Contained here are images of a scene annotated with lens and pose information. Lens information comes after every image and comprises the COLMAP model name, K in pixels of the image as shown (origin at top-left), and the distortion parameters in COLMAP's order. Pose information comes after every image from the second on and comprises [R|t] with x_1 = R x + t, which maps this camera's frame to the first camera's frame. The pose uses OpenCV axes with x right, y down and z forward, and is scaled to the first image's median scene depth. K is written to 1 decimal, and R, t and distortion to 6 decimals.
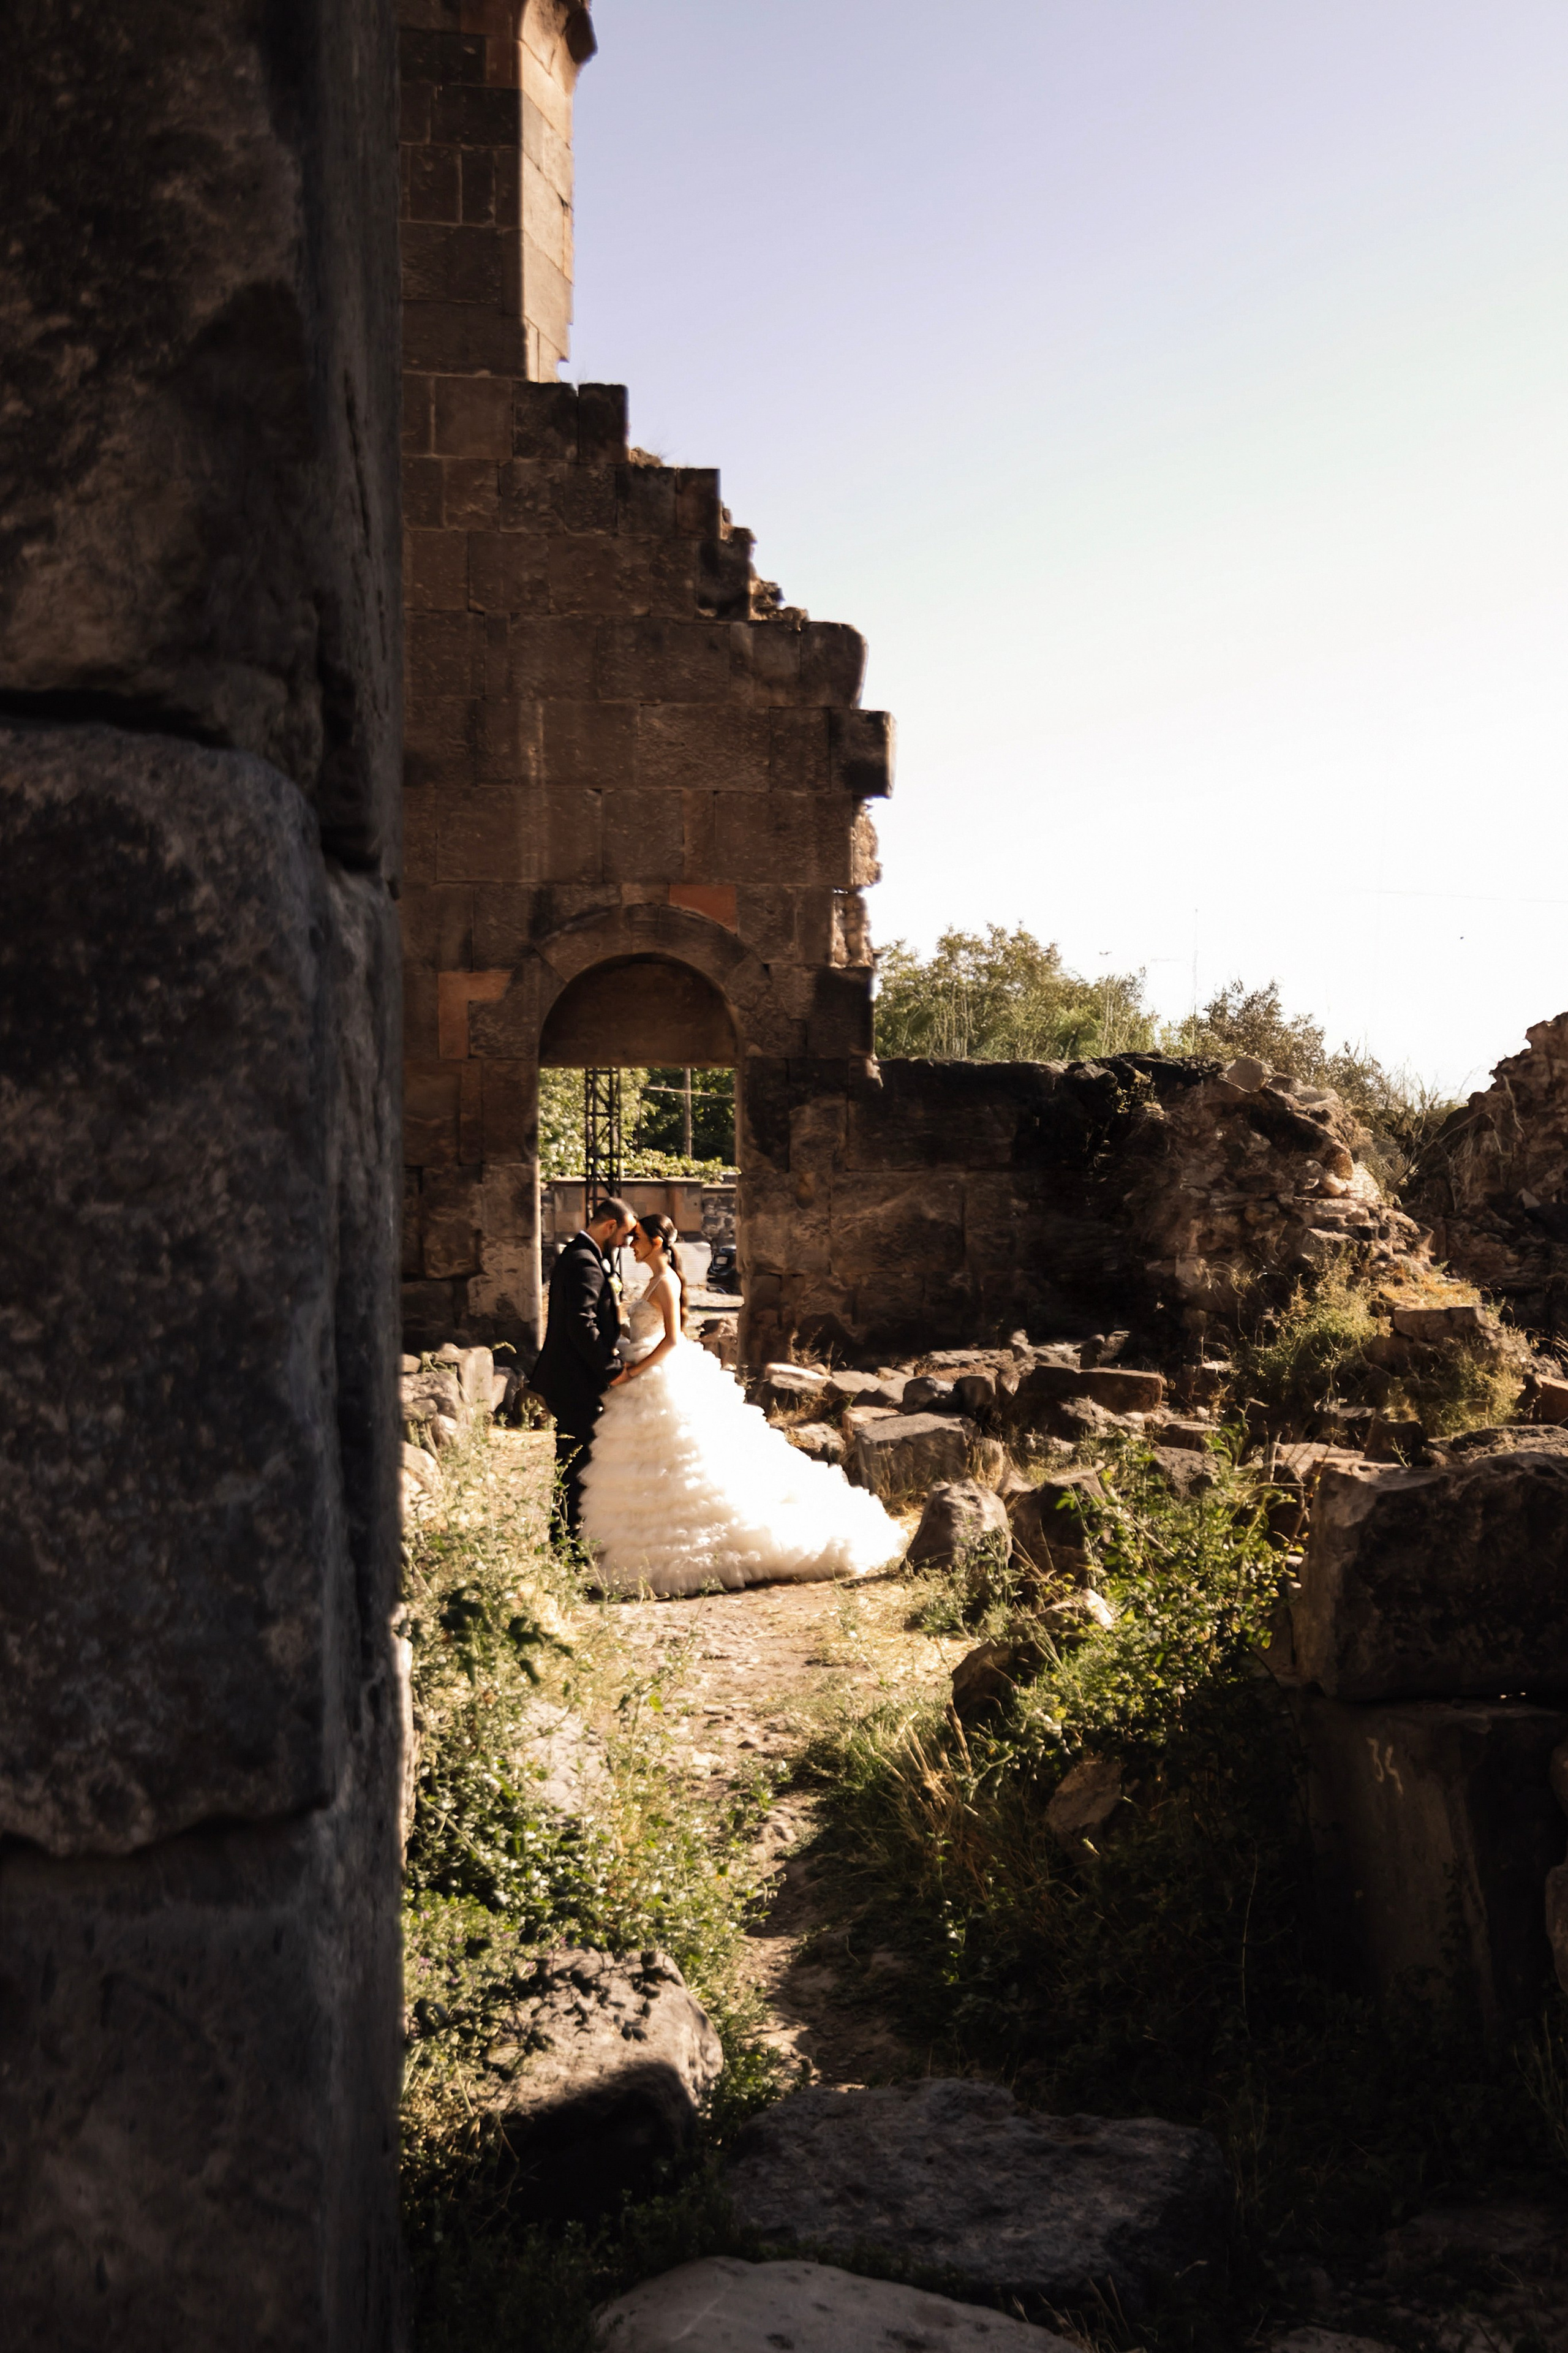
lens RADIAL K [[1981.2, 0, 837.3], [0, 1981.2, 1229.6], [0, 0, 1]] dist [0.002406, 0.000051]
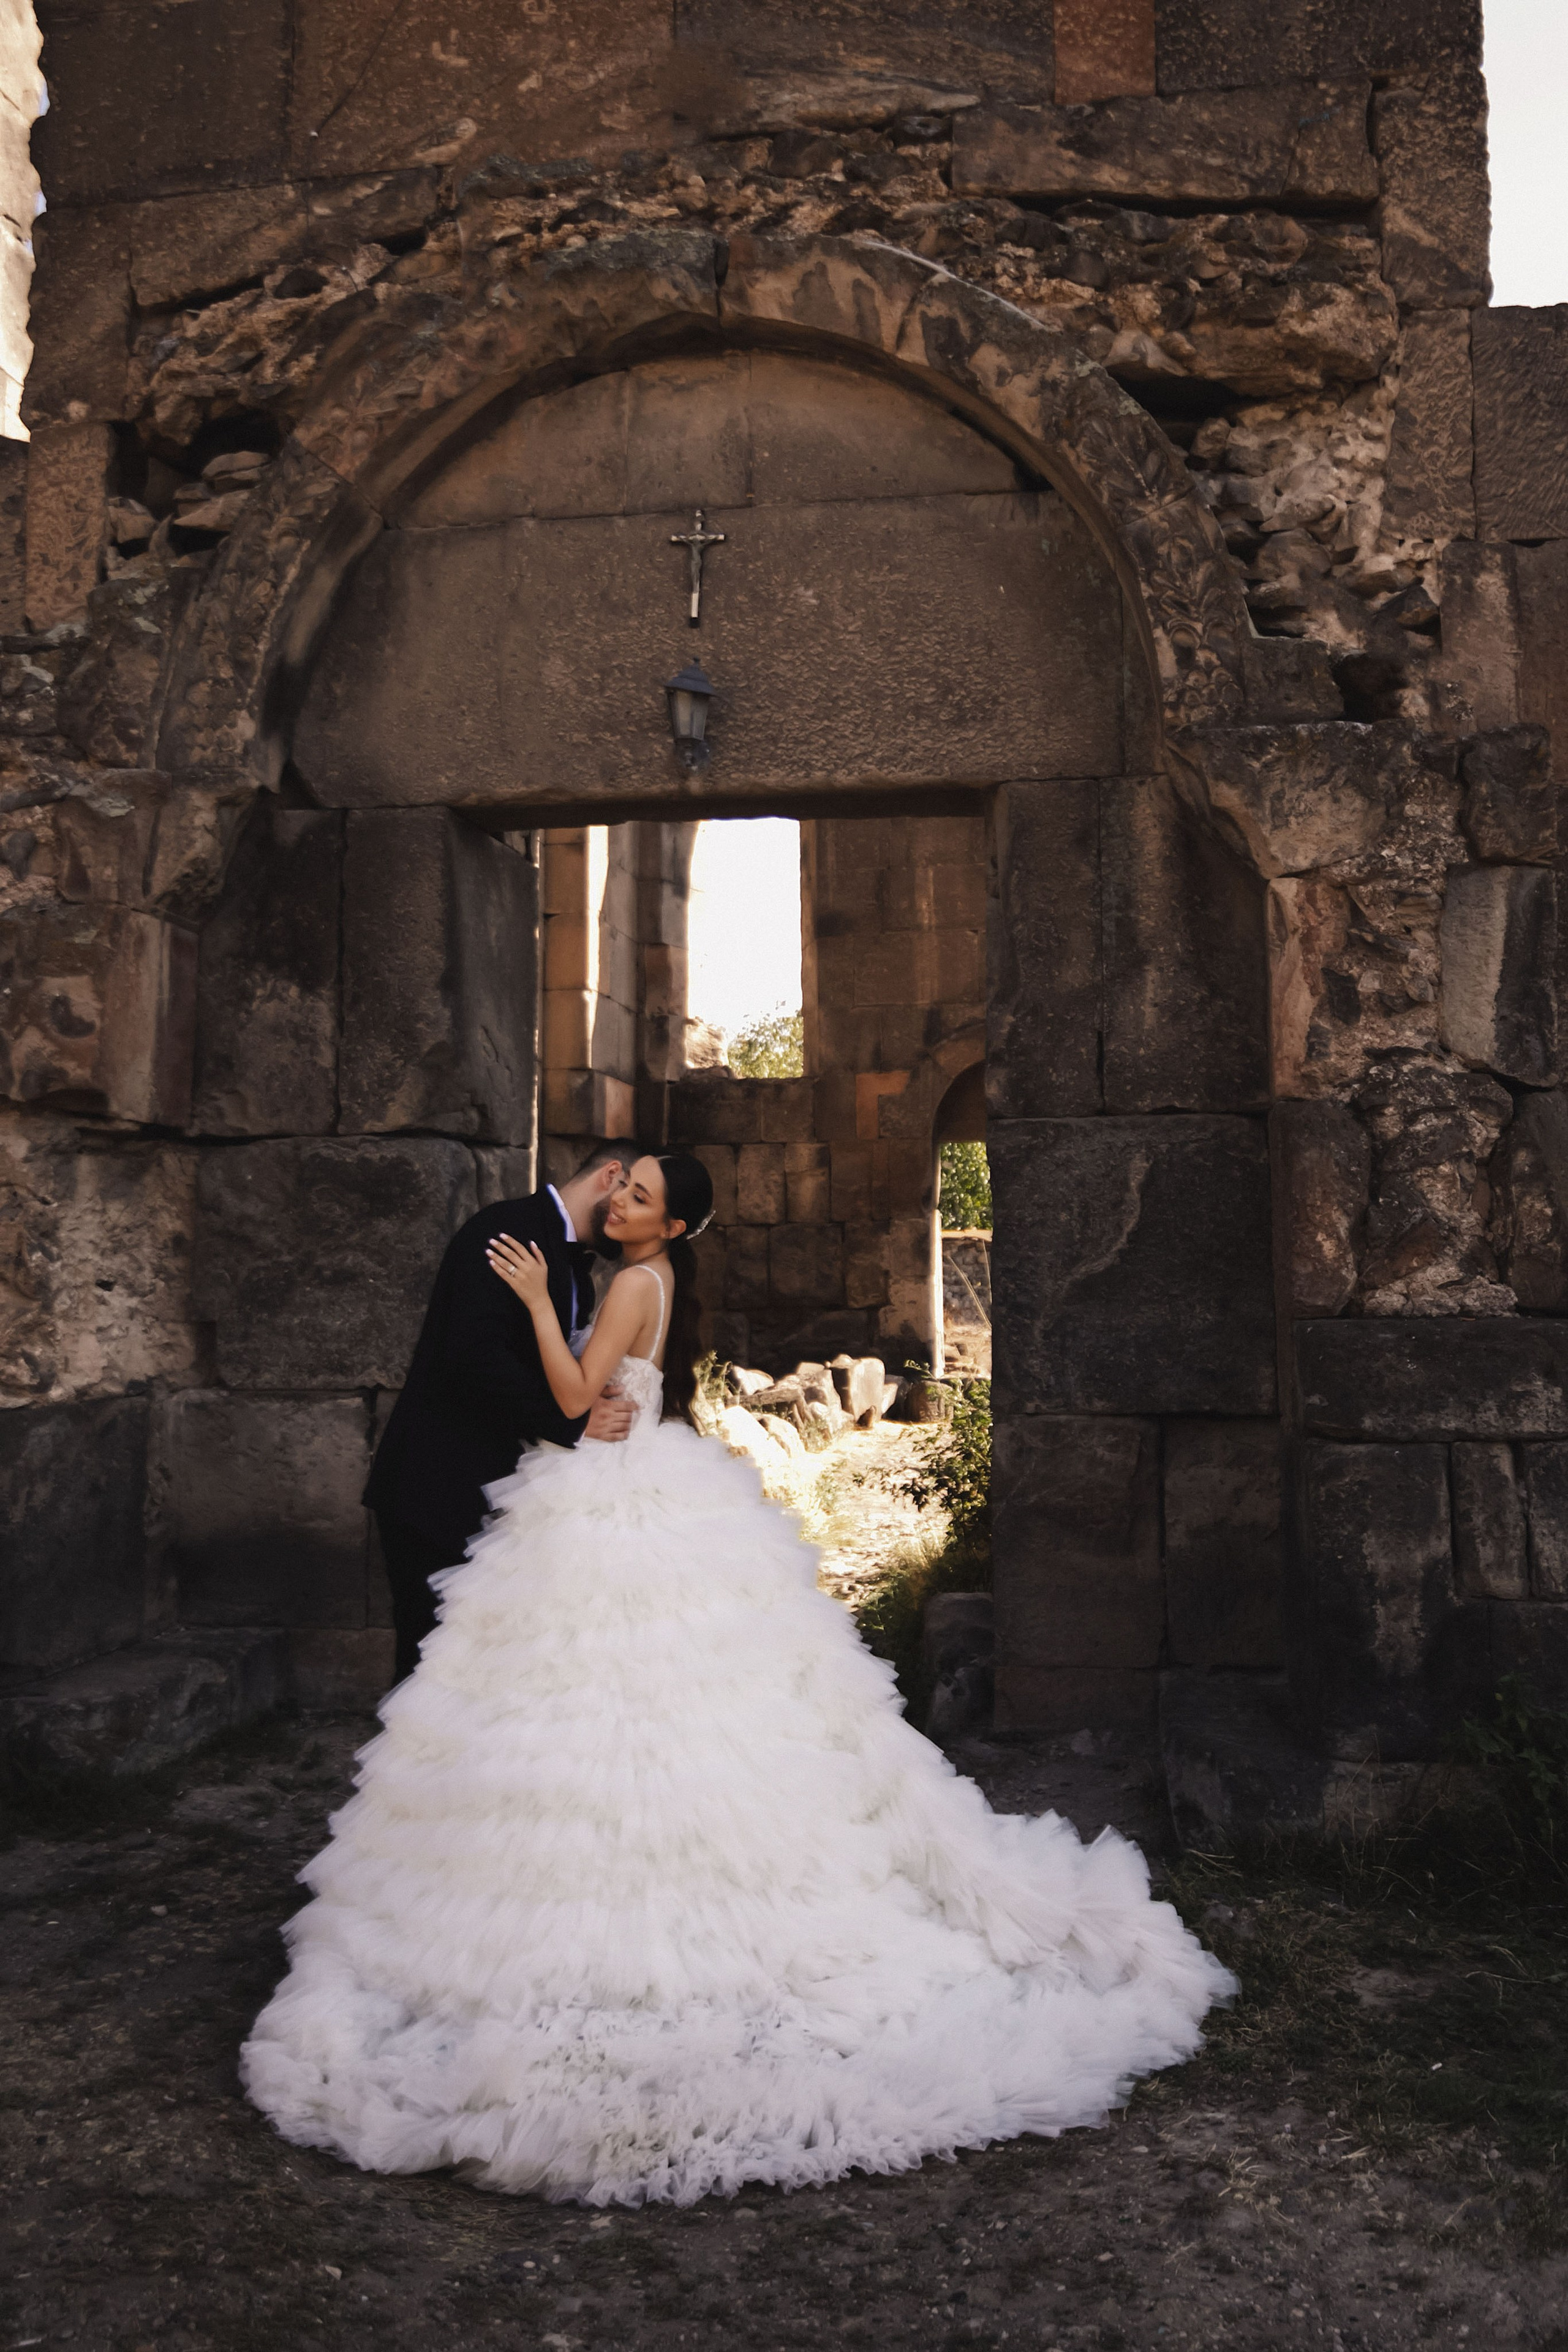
lens RADIAL K [[1739.6, 0, 781.8], [0, 1739.6, 1059.9], [0, 0, 1]] dist [0.000945, 0.000724]
pose [[0.960161, -0.034938, -0.277255, 0.072857], [0.000811, 0.992498, -0.122261, 0.002519], [0.279447, 0.117165, 0.952986, -0.119578]]
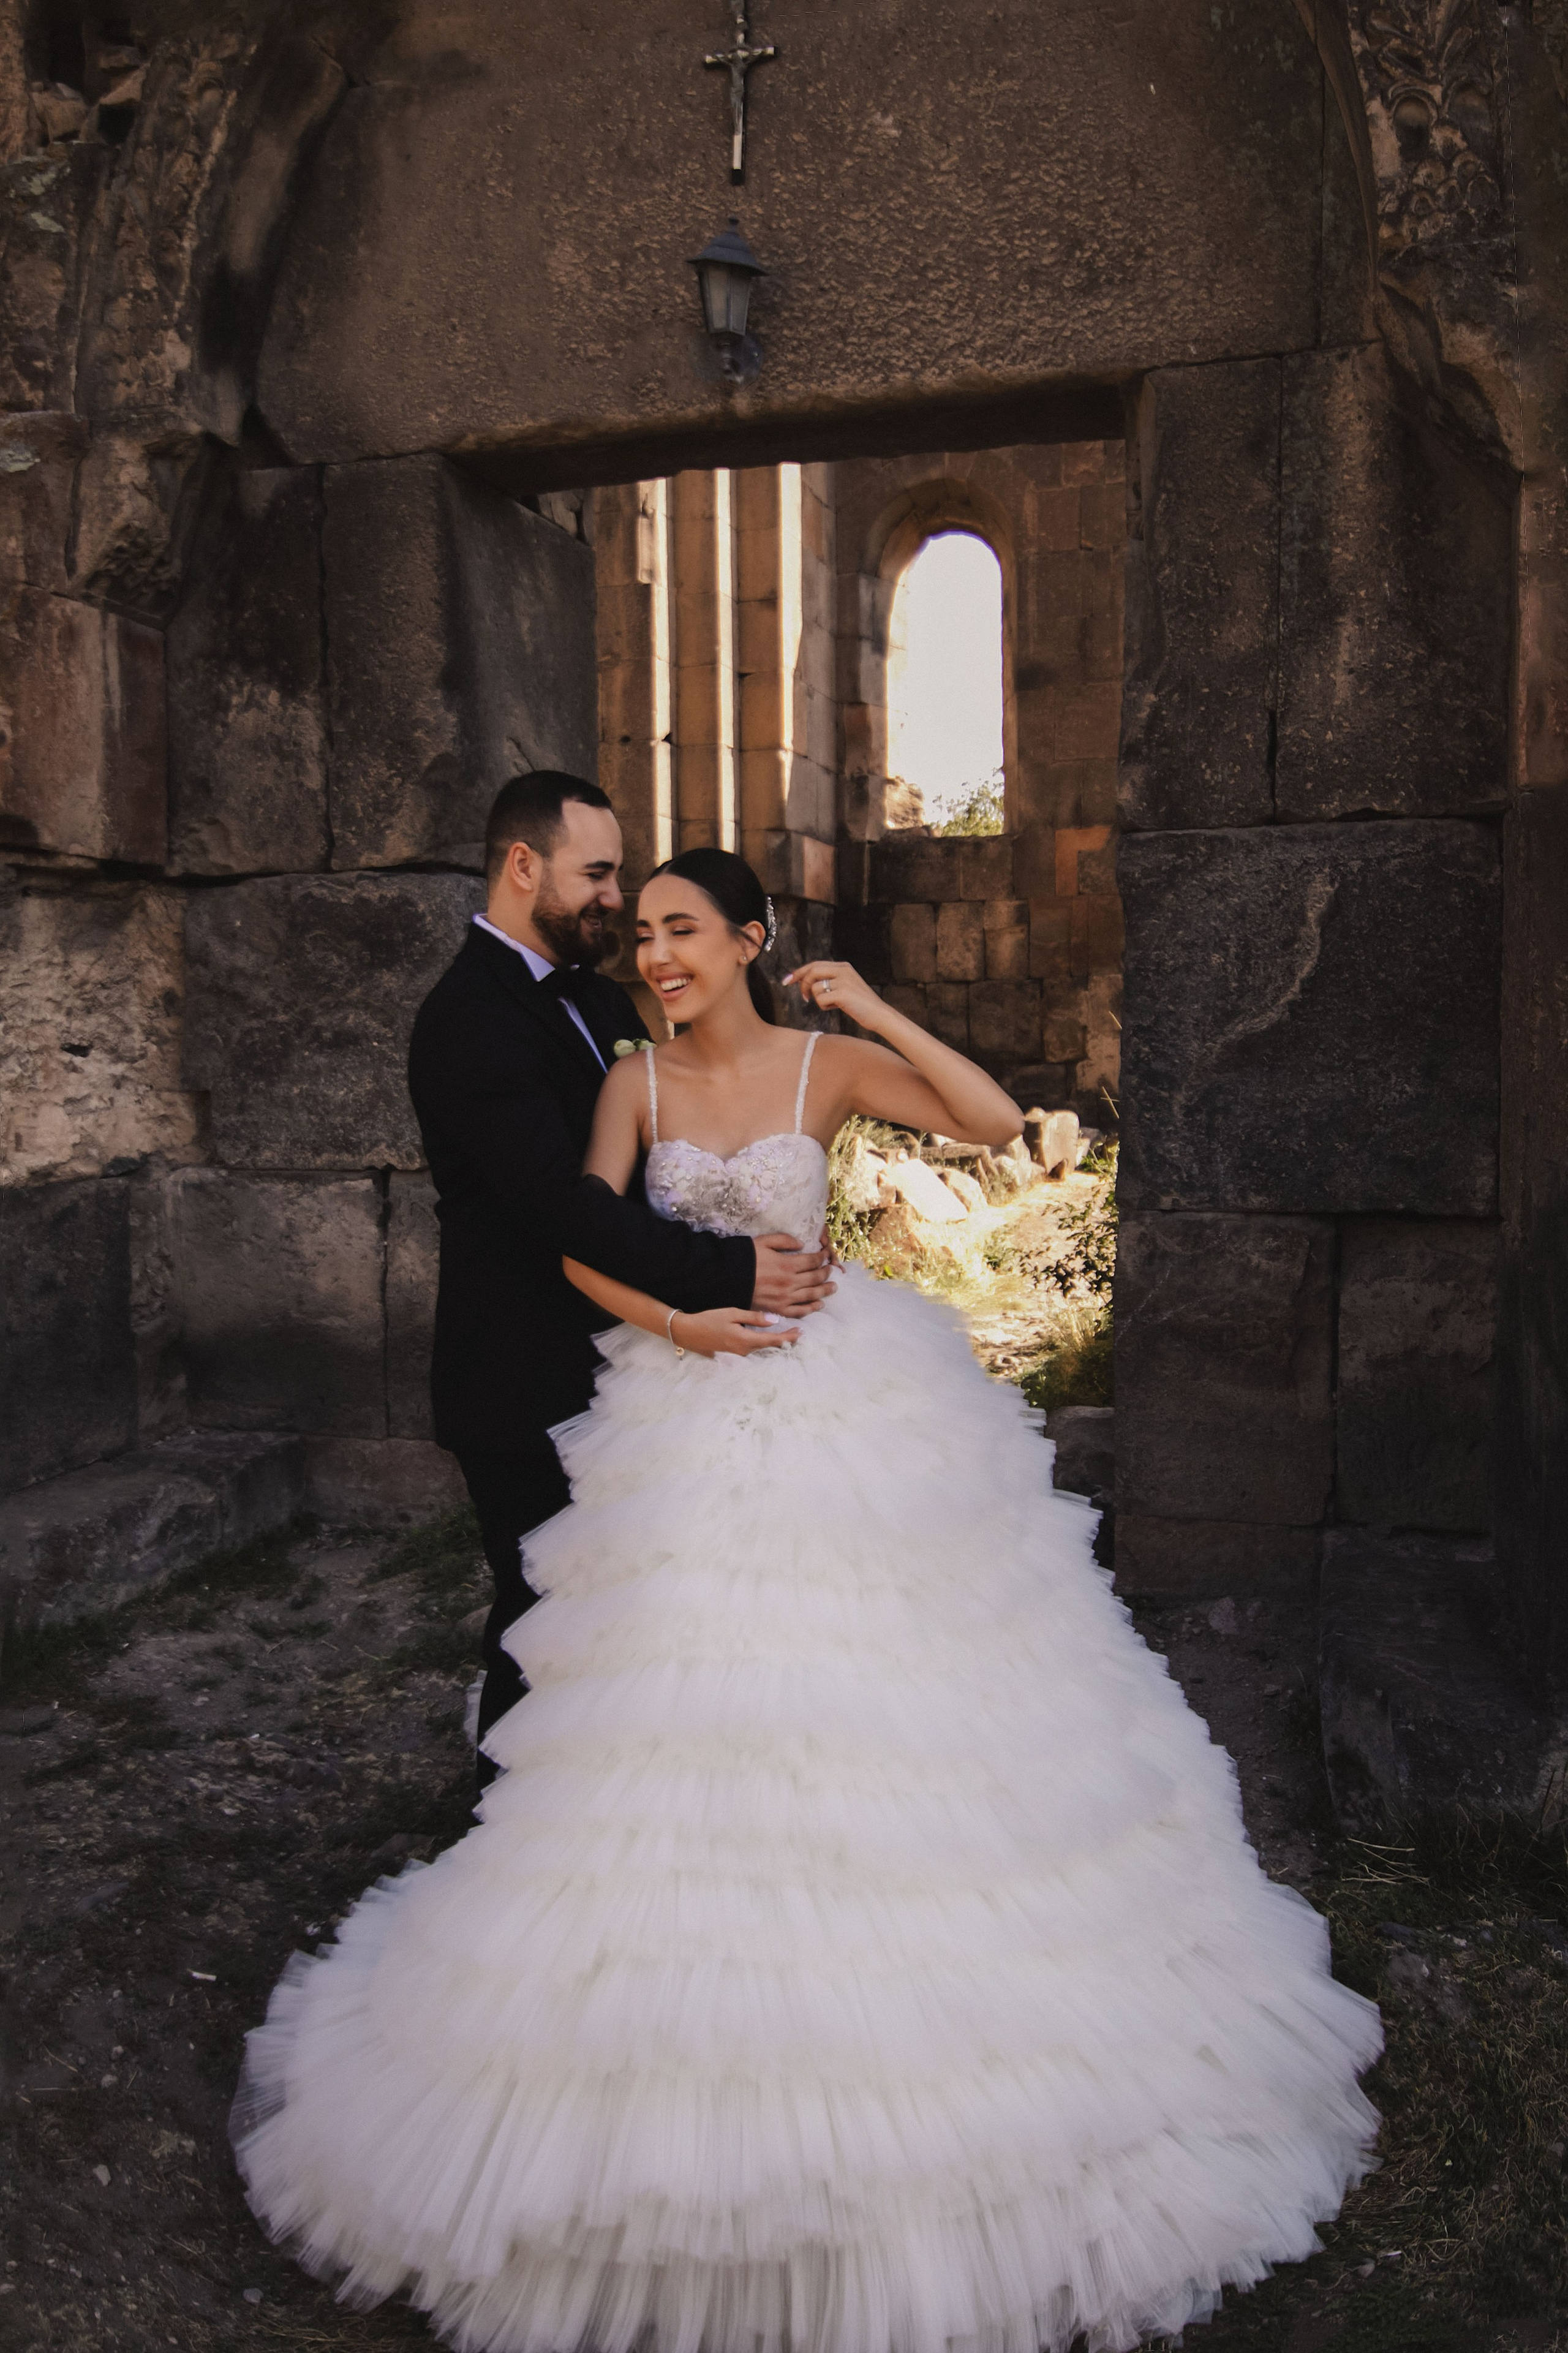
lens RADIAL K [[1631.3, 0, 776.6], [0, 1631.3, 1098.3], [0, 0, 1]] dist [0.003707, -0.000497]
pose [[0.913908, 0.012681, -0.405722, 0.071221], [0.004680, 0.999116, 0.041768, 0.002107], [0.405894, -0.040071, 0.913041, -0.072740]]
